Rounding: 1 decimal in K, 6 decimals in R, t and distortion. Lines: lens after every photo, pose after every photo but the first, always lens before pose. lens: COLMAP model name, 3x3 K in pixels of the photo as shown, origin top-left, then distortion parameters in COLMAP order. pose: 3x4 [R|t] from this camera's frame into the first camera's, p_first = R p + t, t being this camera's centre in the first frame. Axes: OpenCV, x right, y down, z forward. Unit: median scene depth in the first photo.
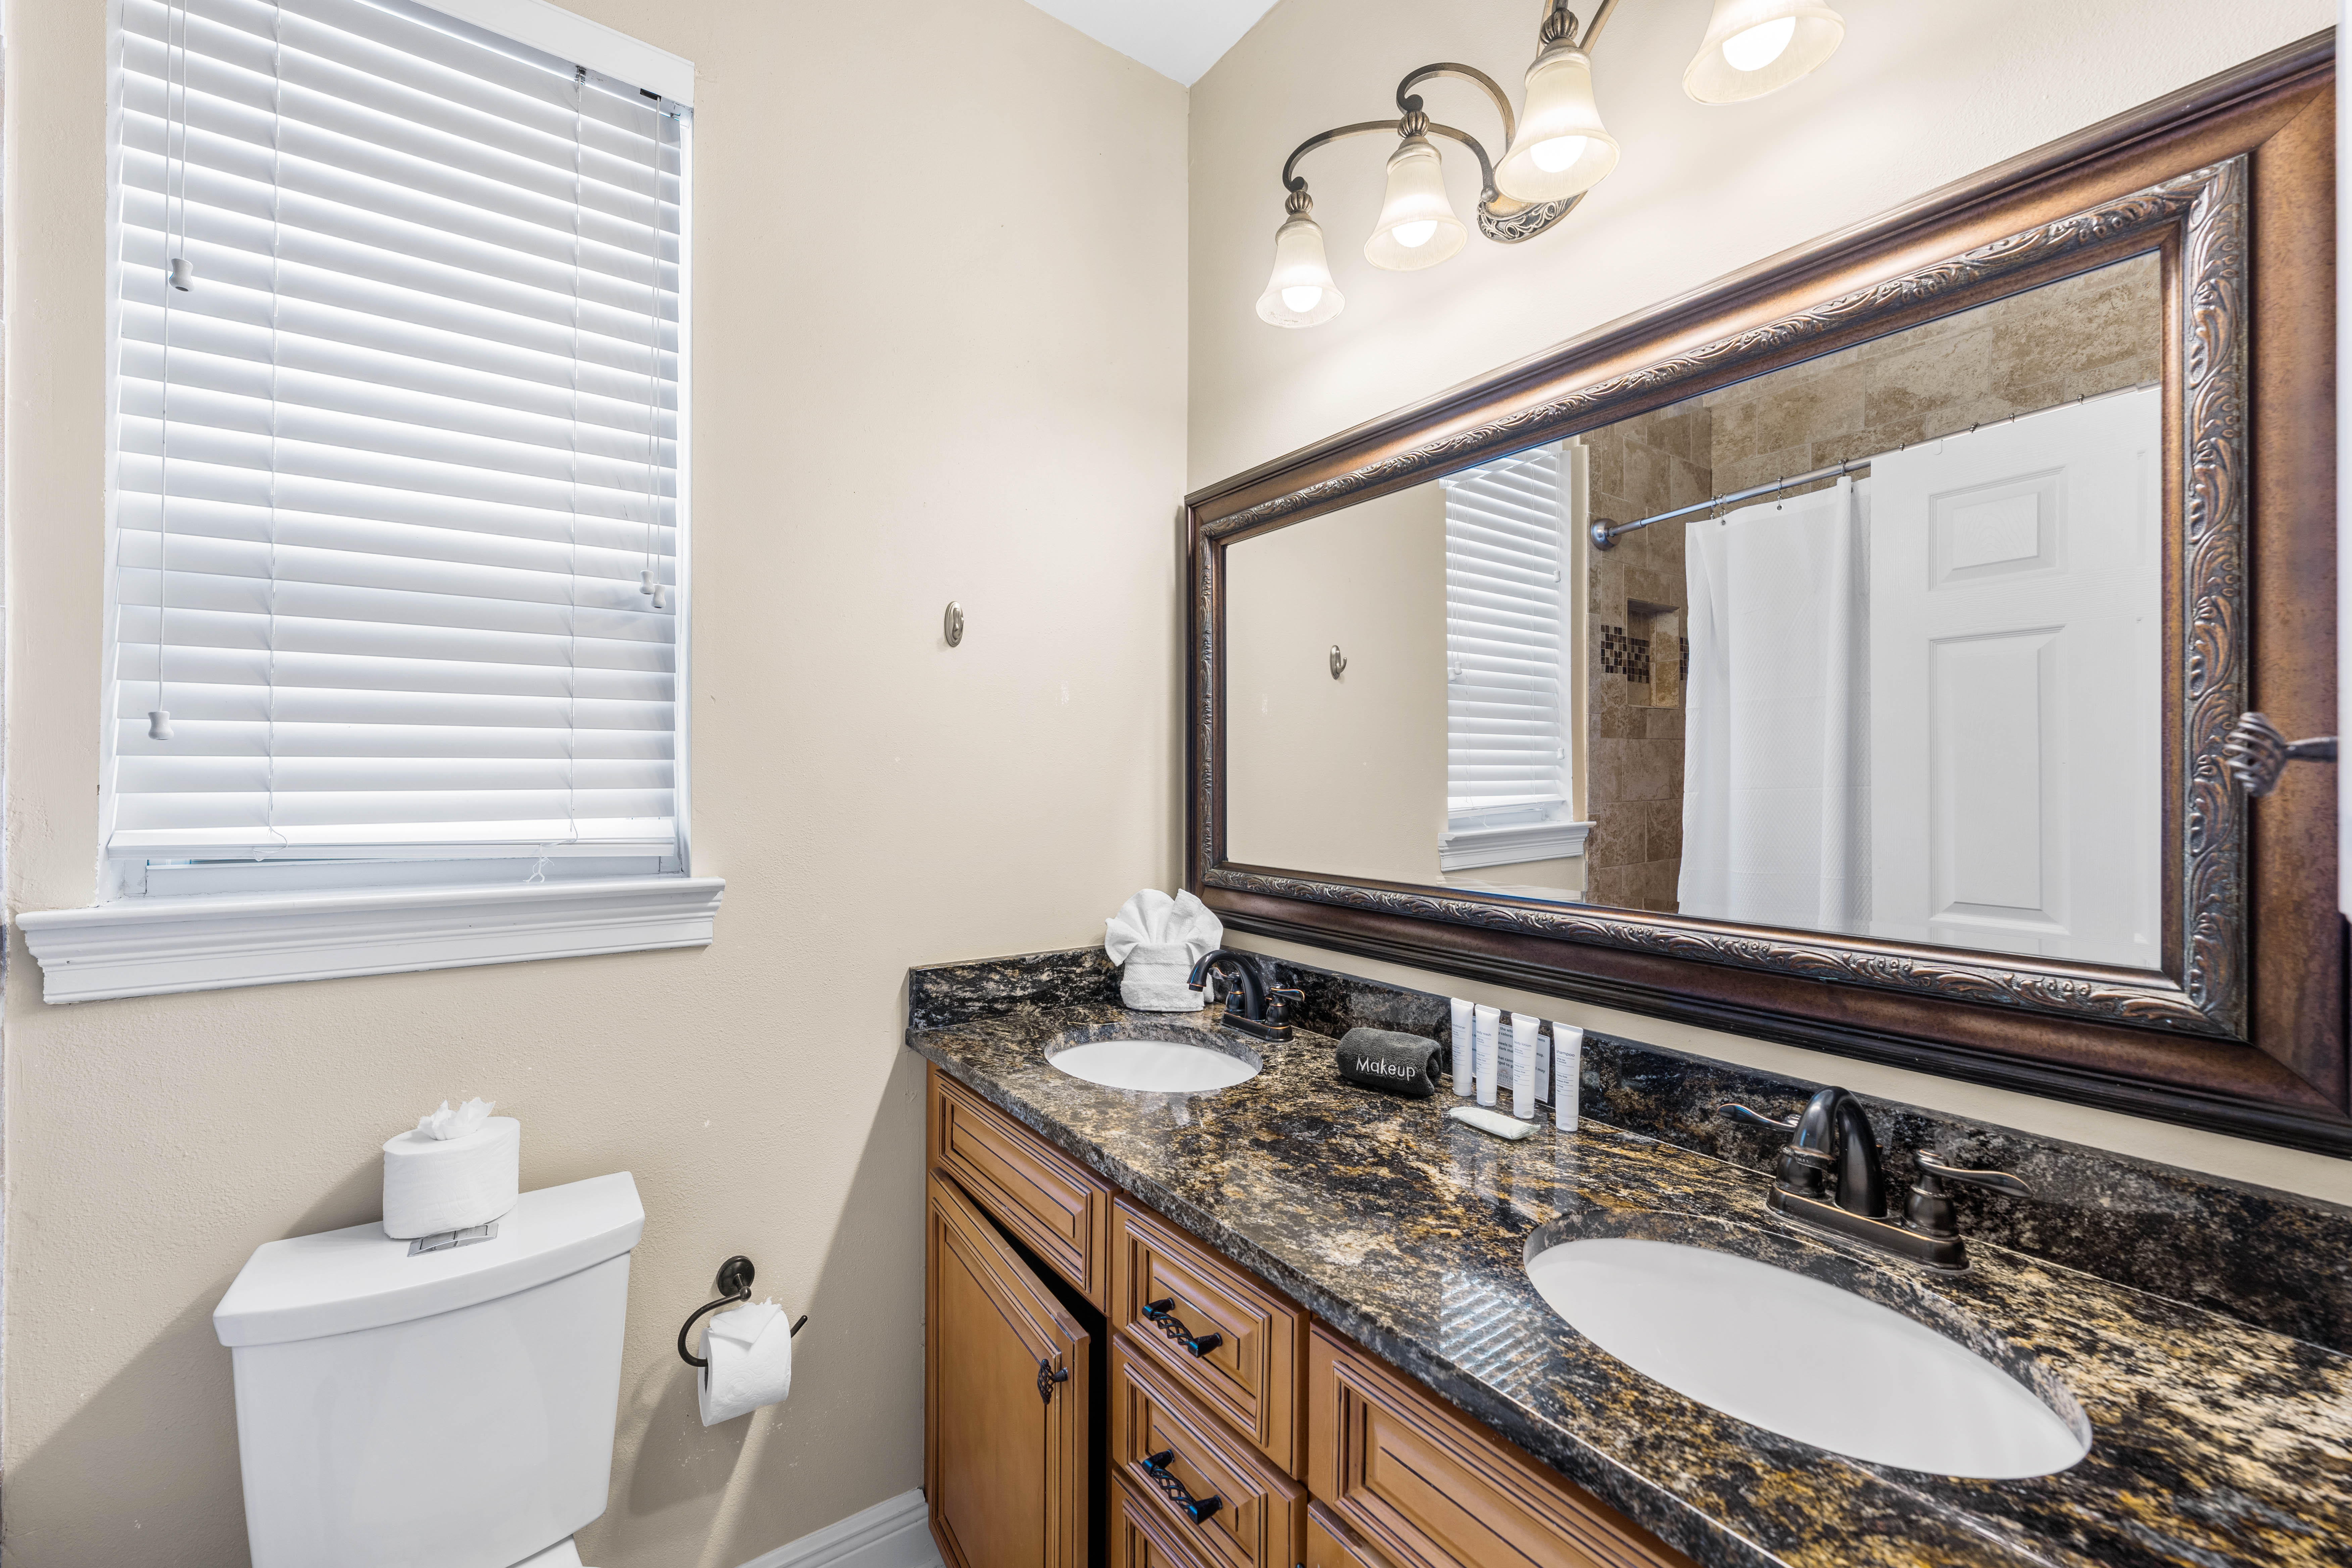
lens RADIAL K [[928.6, 0, 1174.9], [0, 928.6, 779.9], [0, 0, 1]] dist [-0.002510, 0.000163]
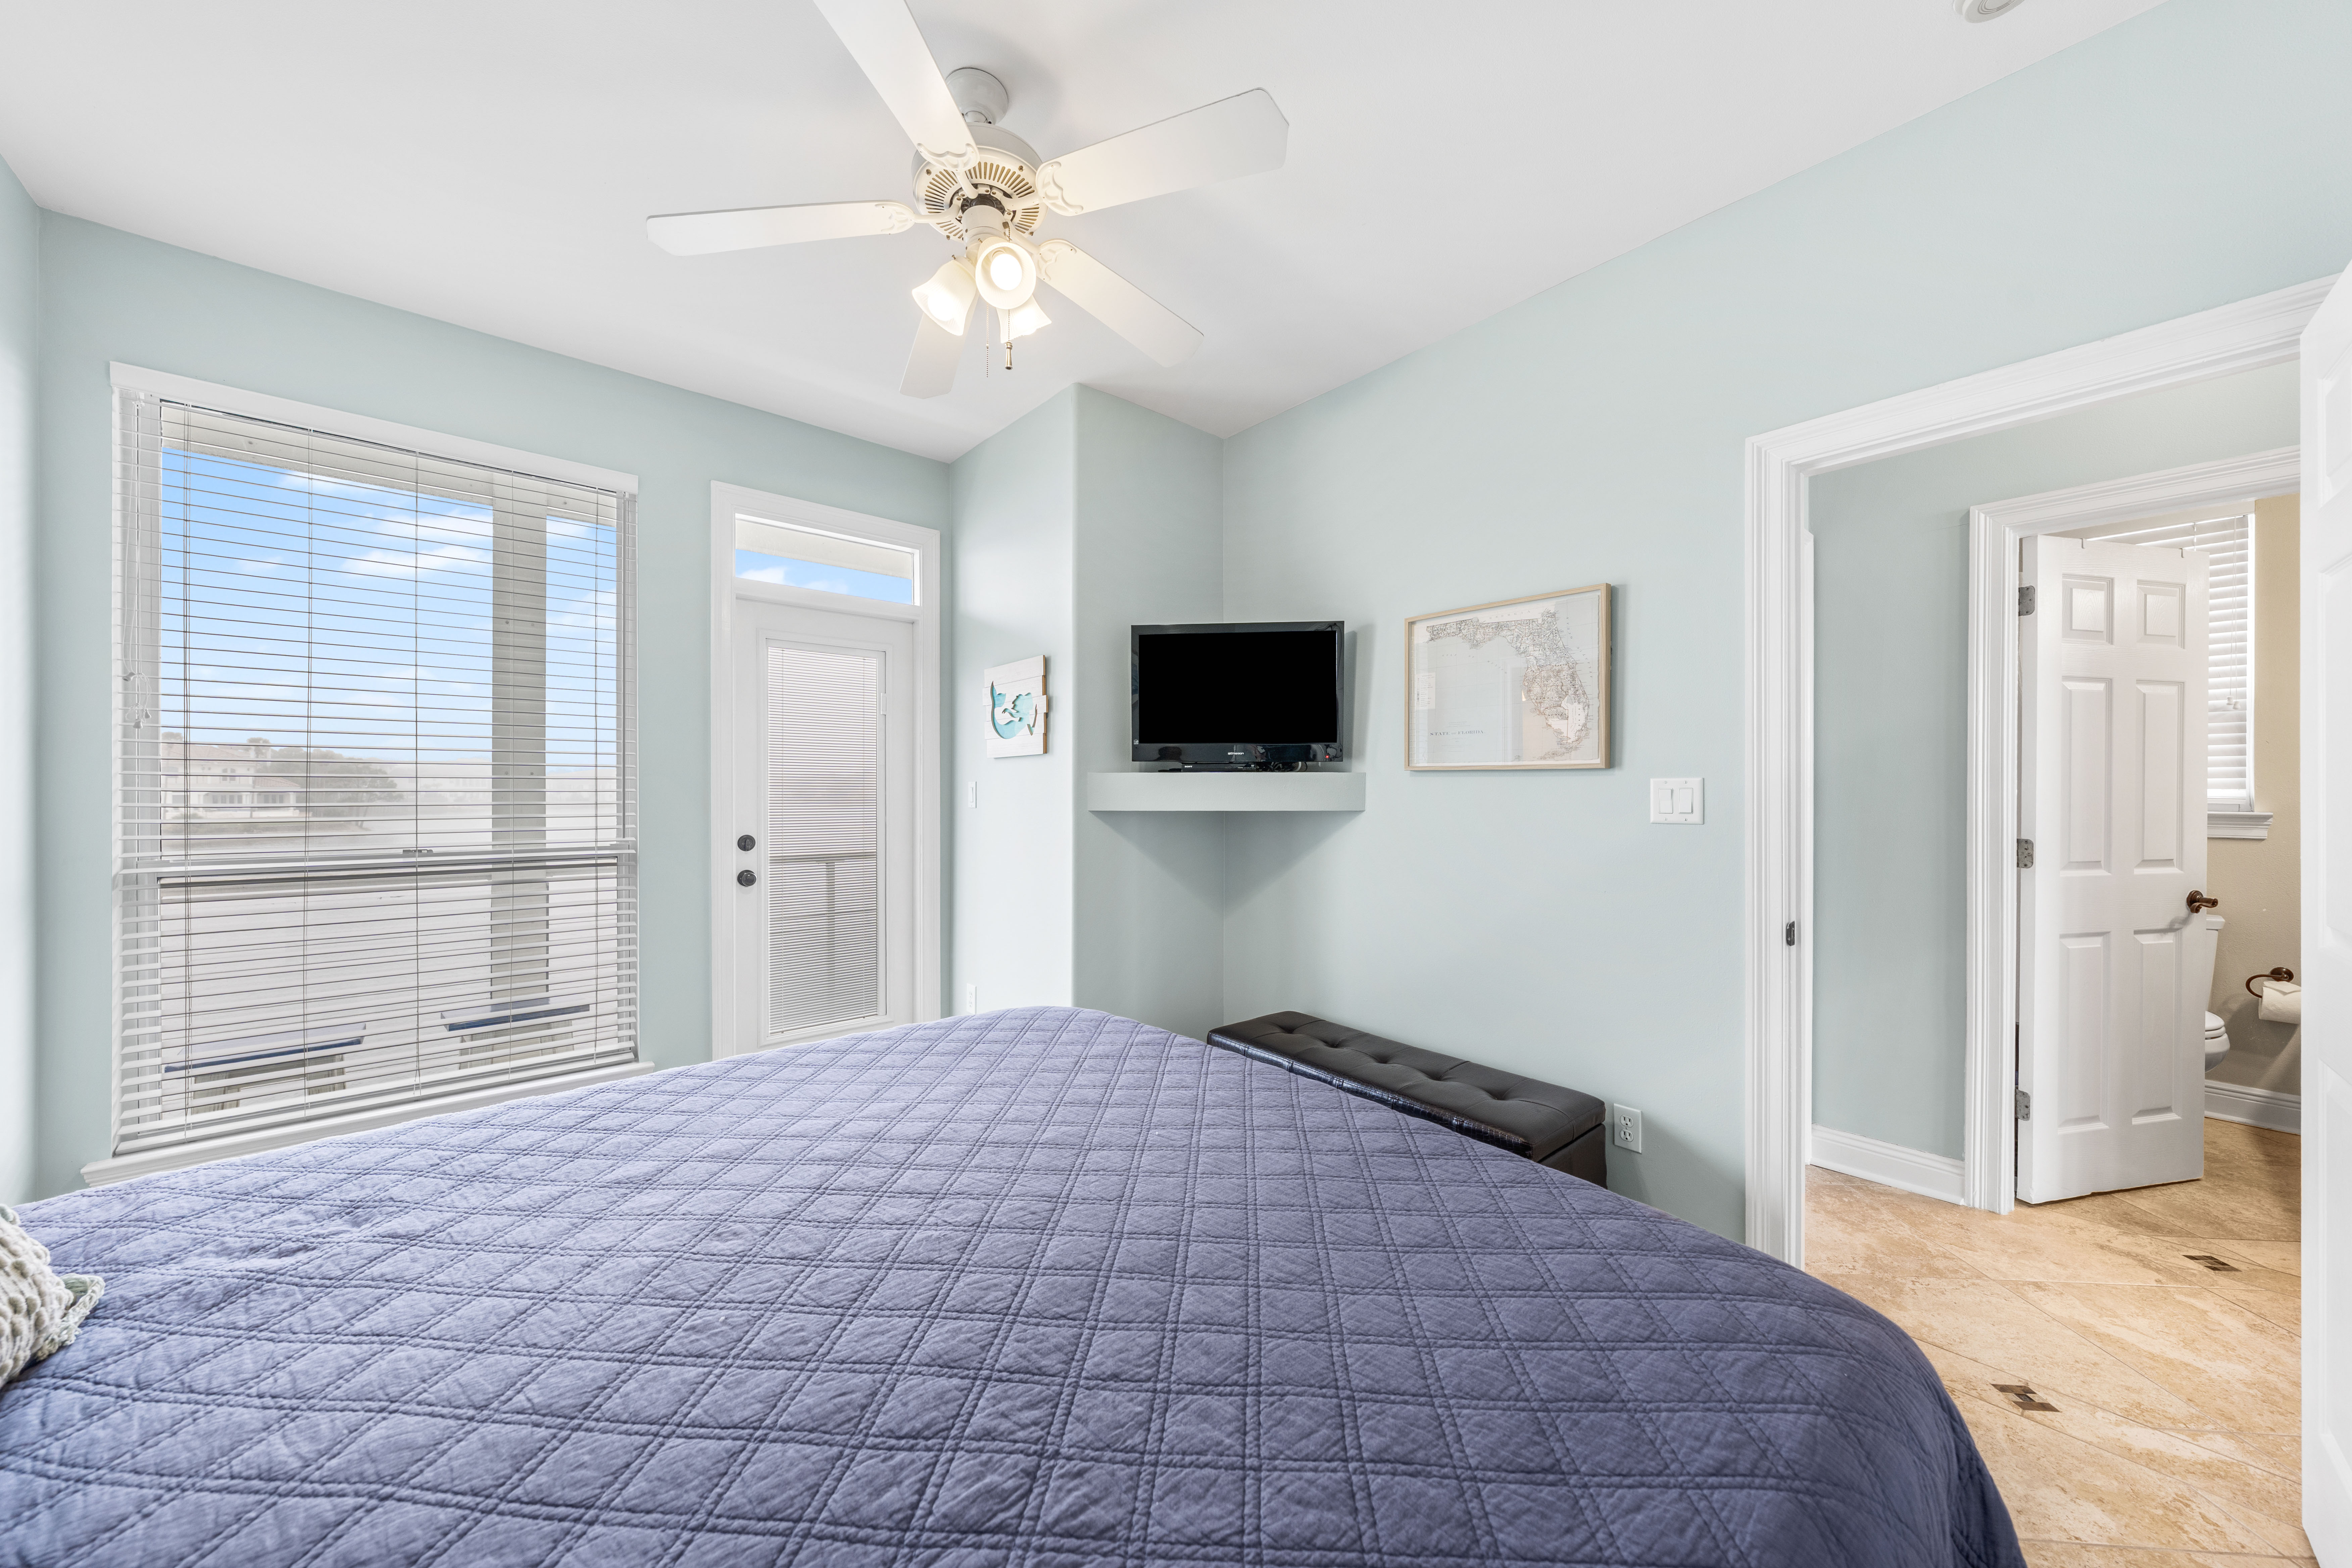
lens RADIAL K [[820.0, 0, 1180.1], [0, 820.0, 788.7], [0, 0, 1]] dist [0.000382, 0.000097]
pose [[0.088807, -0.003497, -0.996043, 1.479429], [0.002613, 0.999991, -0.003278, 0.038938], [0.996045, -0.002312, 0.088815, -2.168158]]
